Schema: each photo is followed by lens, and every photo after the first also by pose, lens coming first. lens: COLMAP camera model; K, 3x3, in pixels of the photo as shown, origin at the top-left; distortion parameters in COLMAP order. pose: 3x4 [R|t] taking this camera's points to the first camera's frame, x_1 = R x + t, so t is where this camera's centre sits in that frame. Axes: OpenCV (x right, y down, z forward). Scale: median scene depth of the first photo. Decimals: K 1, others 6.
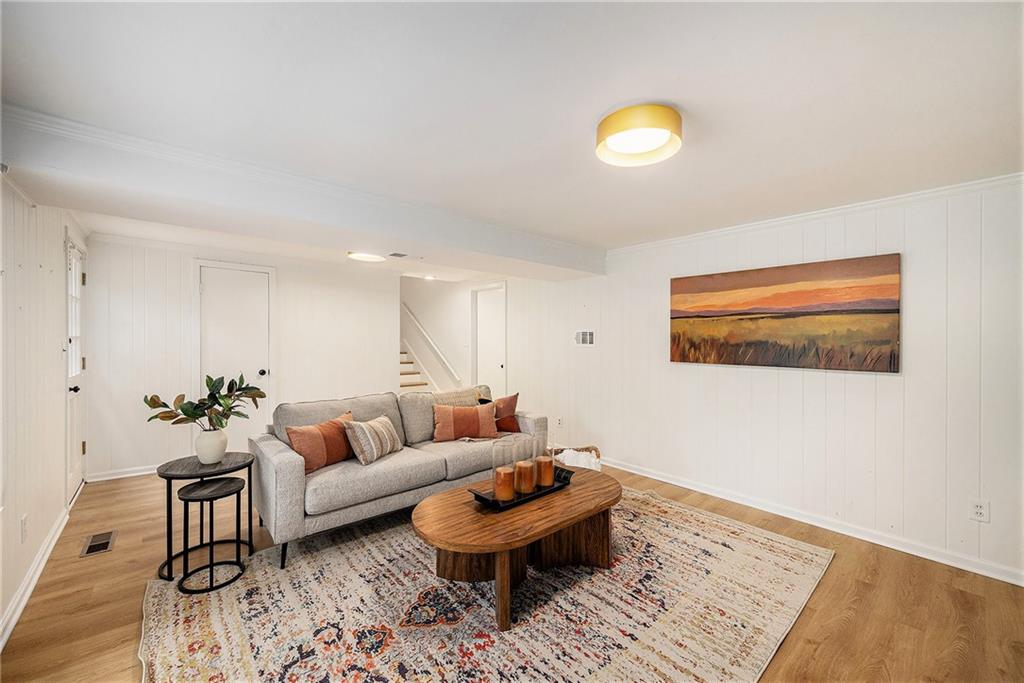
lens RADIAL K [[403.9, 0, 511.5], [0, 403.9, 341.0], [0, 0, 1]] dist [-0.002966, 0.001066]
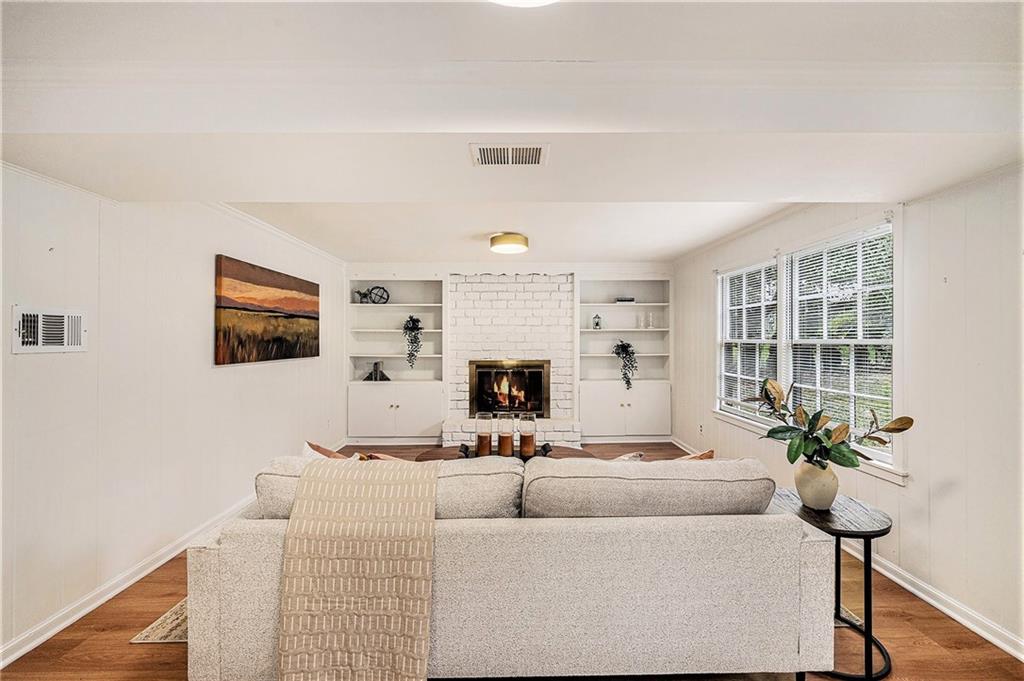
lens RADIAL K [[433.8, 0, 512.5], [0, 433.8, 338.4], [0, 0, 1]] dist [0.004049, -0.000093]
pose [[-0.757280, 0.000180, 0.653091, -0.581536], [0.002376, 0.999994, 0.002480, 0.001234], [-0.653086, 0.003430, -0.757276, 1.333132]]
